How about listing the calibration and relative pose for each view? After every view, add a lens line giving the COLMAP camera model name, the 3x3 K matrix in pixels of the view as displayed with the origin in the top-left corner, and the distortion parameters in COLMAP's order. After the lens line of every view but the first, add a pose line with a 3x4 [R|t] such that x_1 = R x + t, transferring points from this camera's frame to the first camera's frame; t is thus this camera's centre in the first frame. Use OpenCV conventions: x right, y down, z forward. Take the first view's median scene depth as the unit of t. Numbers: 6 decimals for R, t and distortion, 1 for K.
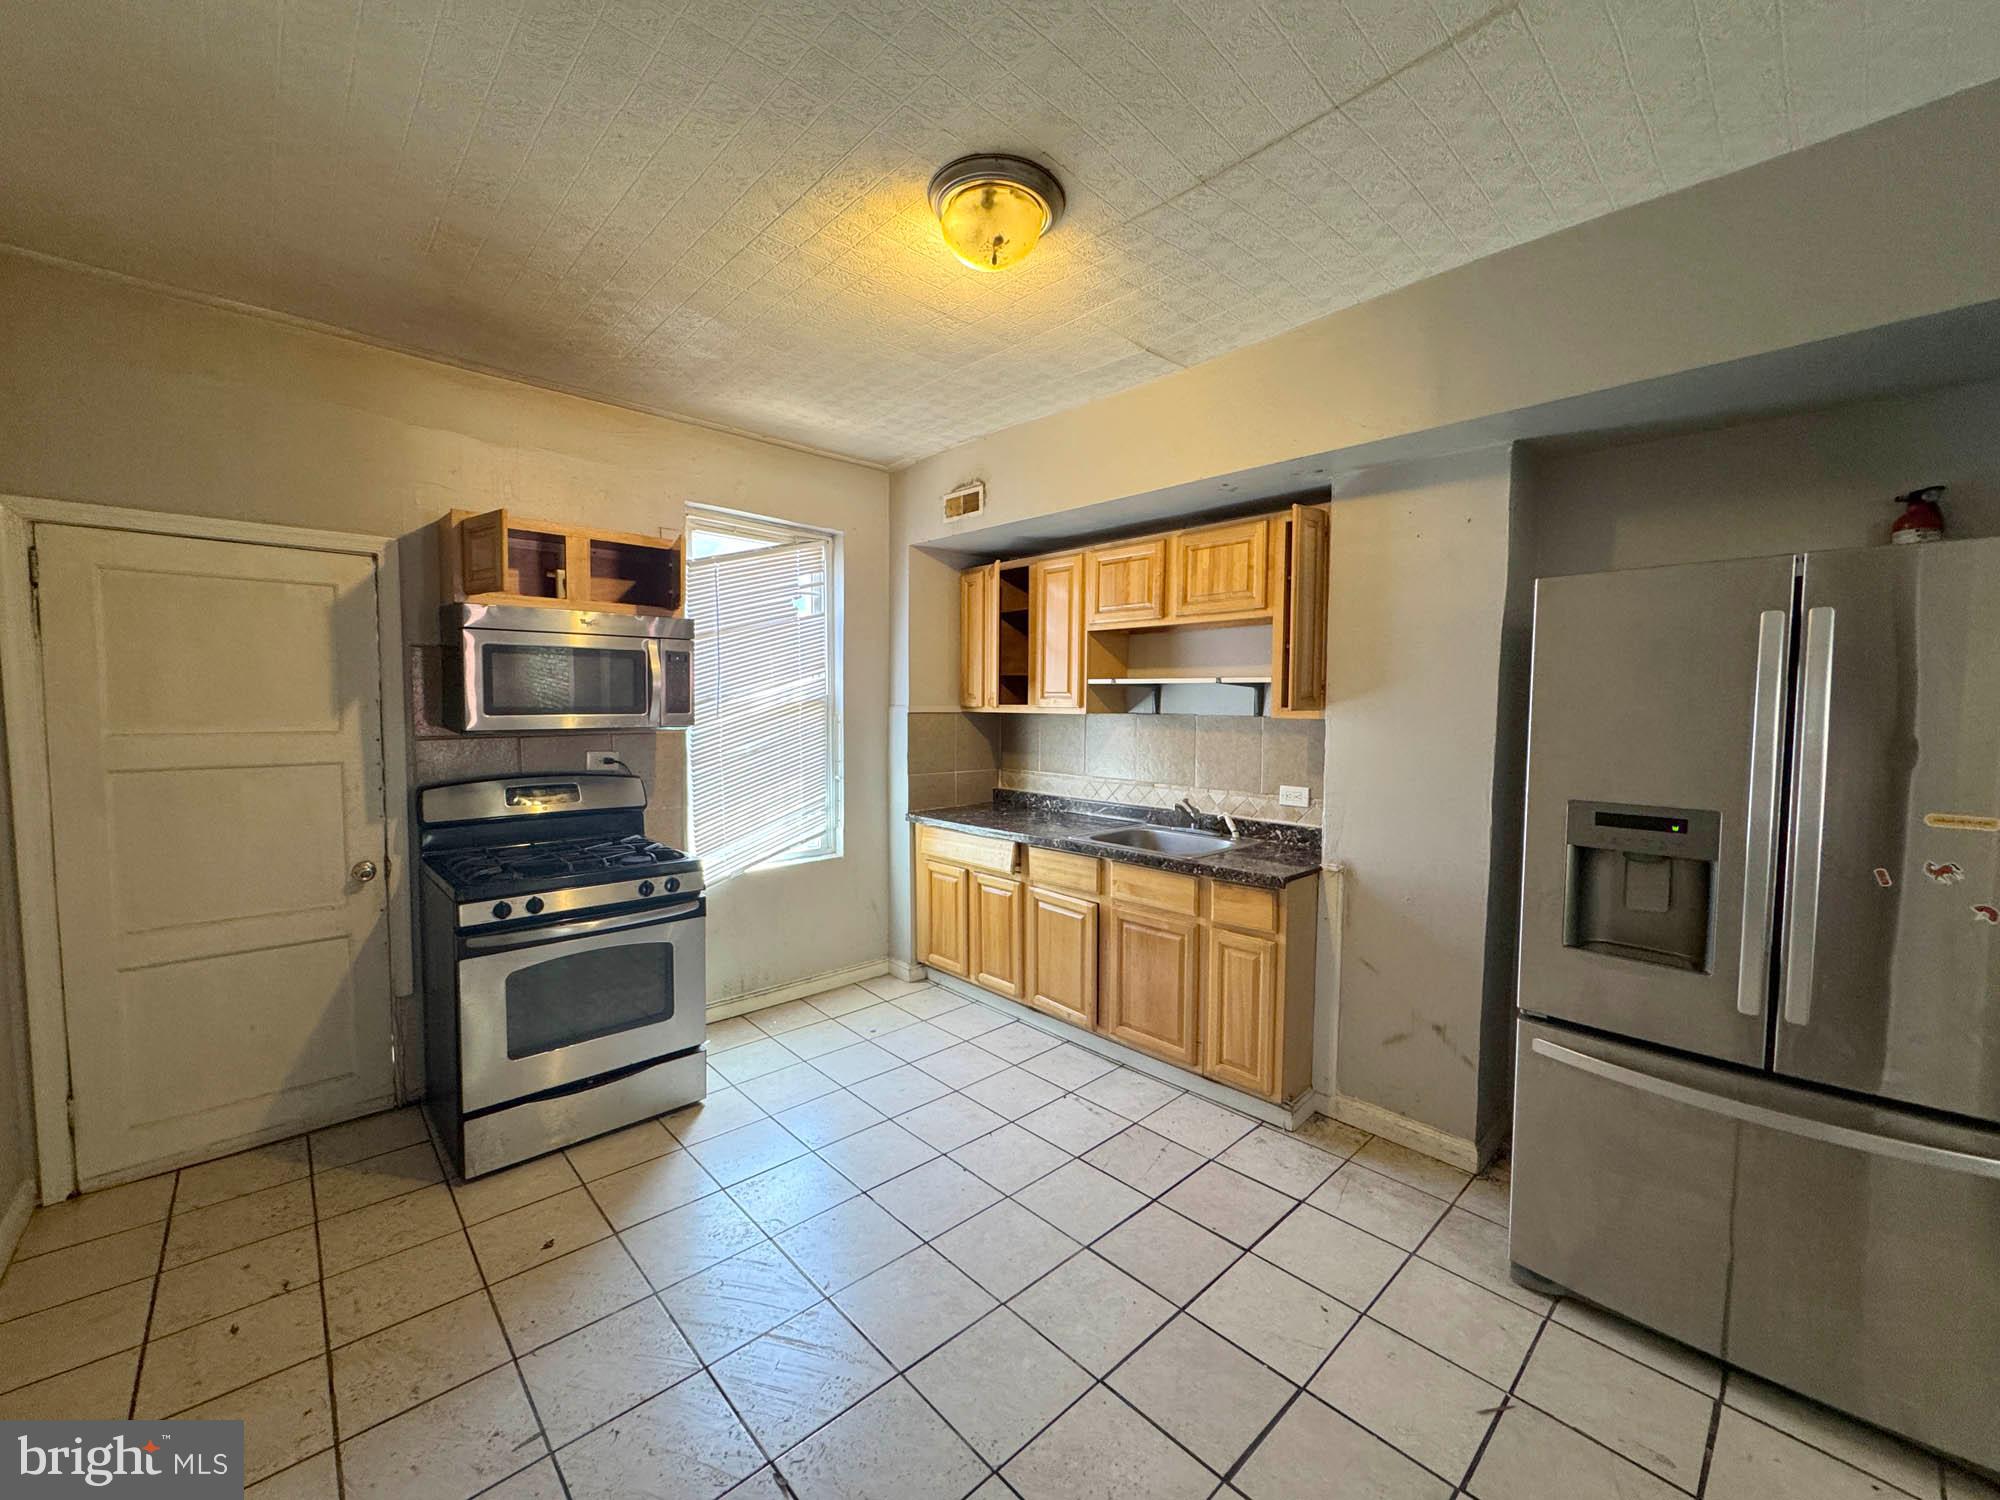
lens RADIAL K [[797.5, 0, 1002.6], [0, 797.5, 745.5], [0, 0, 1]] dist [-0.001584, -0.000602]
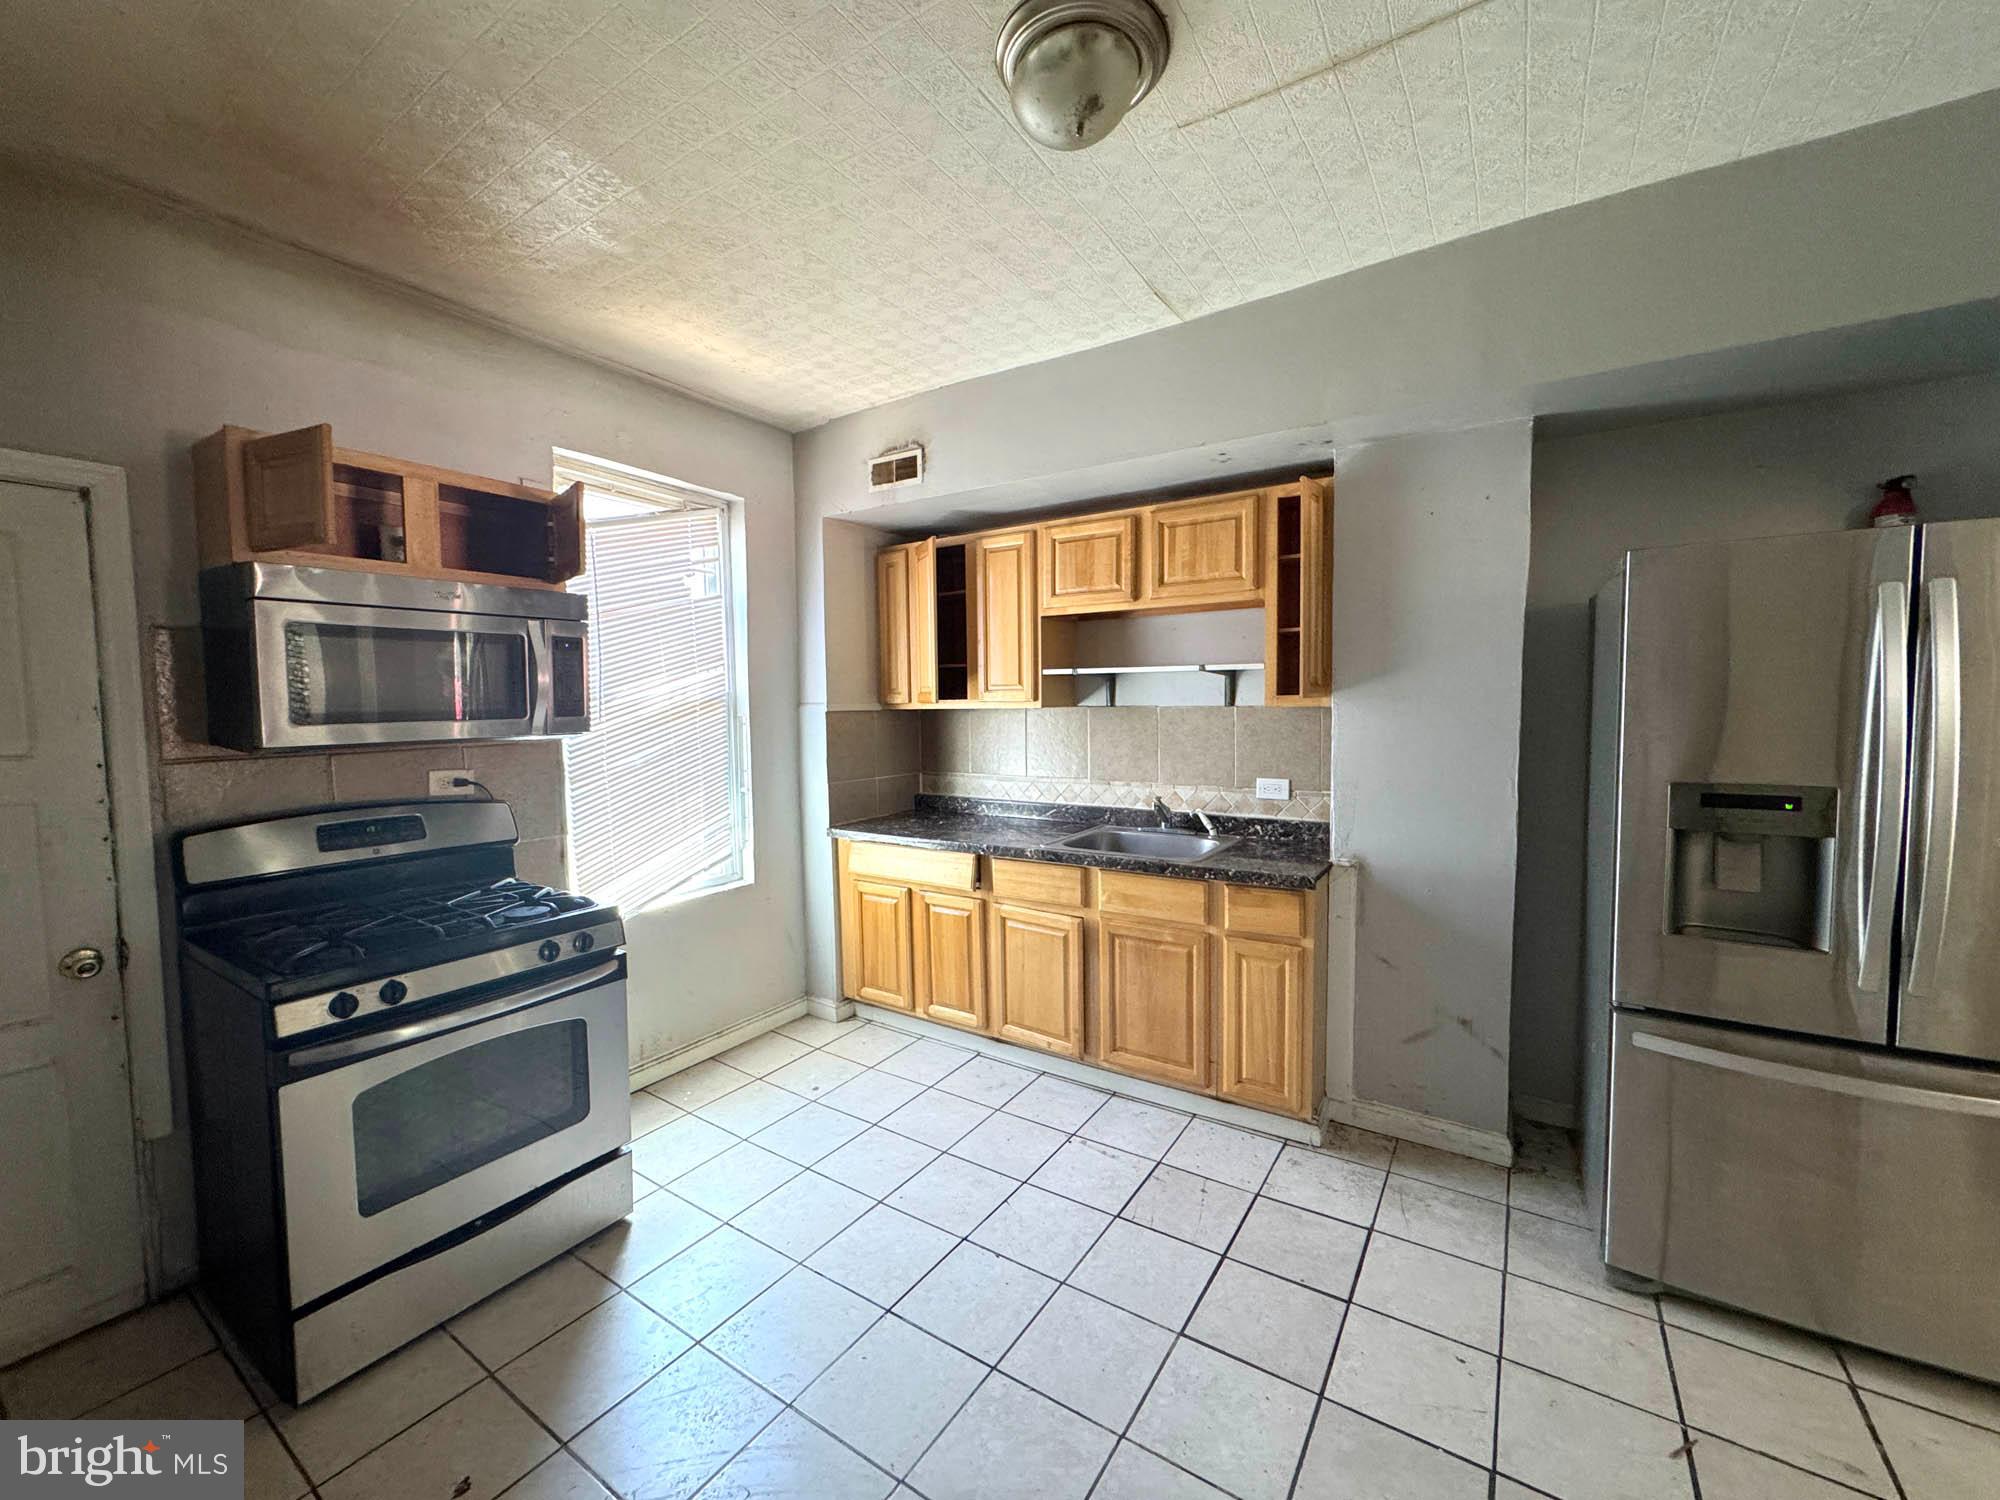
lens RADIAL K [[797.5, 0, 1002.6], [0, 797.5, 745.5], [0, 0, 1]] dist [-0.001584, -0.000602]
pose [[0.972534, -0.032053, 0.230542, -0.175634], [0.031771, 0.999483, 0.004936, -0.003257], [-0.230581, 0.002525, 0.973050, 0.152551]]
